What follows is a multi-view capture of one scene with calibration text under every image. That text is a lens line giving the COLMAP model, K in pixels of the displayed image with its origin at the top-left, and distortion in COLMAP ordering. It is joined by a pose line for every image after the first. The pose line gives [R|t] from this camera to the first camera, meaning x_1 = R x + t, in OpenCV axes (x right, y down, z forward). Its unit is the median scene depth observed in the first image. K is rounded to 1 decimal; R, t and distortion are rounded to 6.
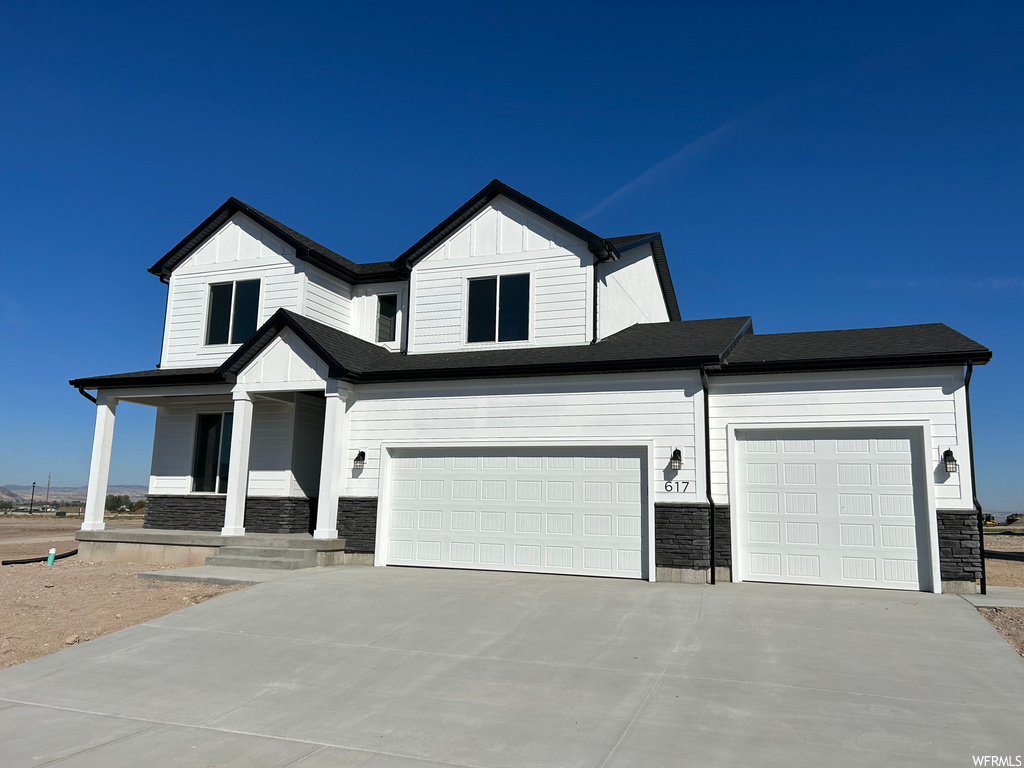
lens RADIAL K [[770.1, 0, 512.0], [0, 770.1, 384.0], [0, 0, 1]] dist [-0.000561, -0.003460]
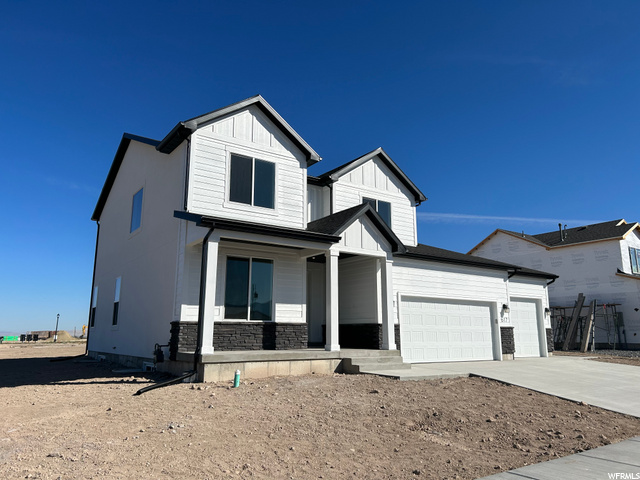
lens RADIAL K [[481.3, 0, 320.0], [0, 481.3, 240.0], [0, 0, 1]] dist [-0.000561, -0.003460]
pose [[0.572650, 0.136948, 0.808280, -1.146841], [-0.126868, 0.988875, -0.077662, 0.066022], [-0.809924, -0.058072, 0.583653, 0.515658]]
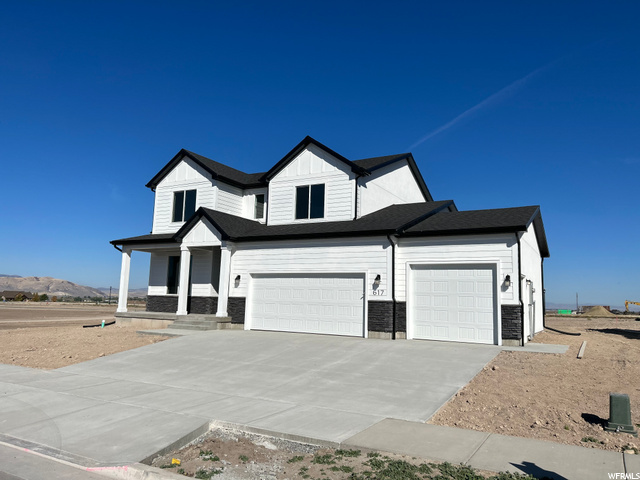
lens RADIAL K [[481.3, 0, 320.0], [0, 481.3, 240.0], [0, 0, 1]] dist [-0.000561, -0.003460]
pose [[0.989097, -0.013899, -0.146608, 0.213824], [0.018532, 0.999370, 0.030281, -0.042270], [0.146095, -0.032667, 0.988731, -0.249816]]
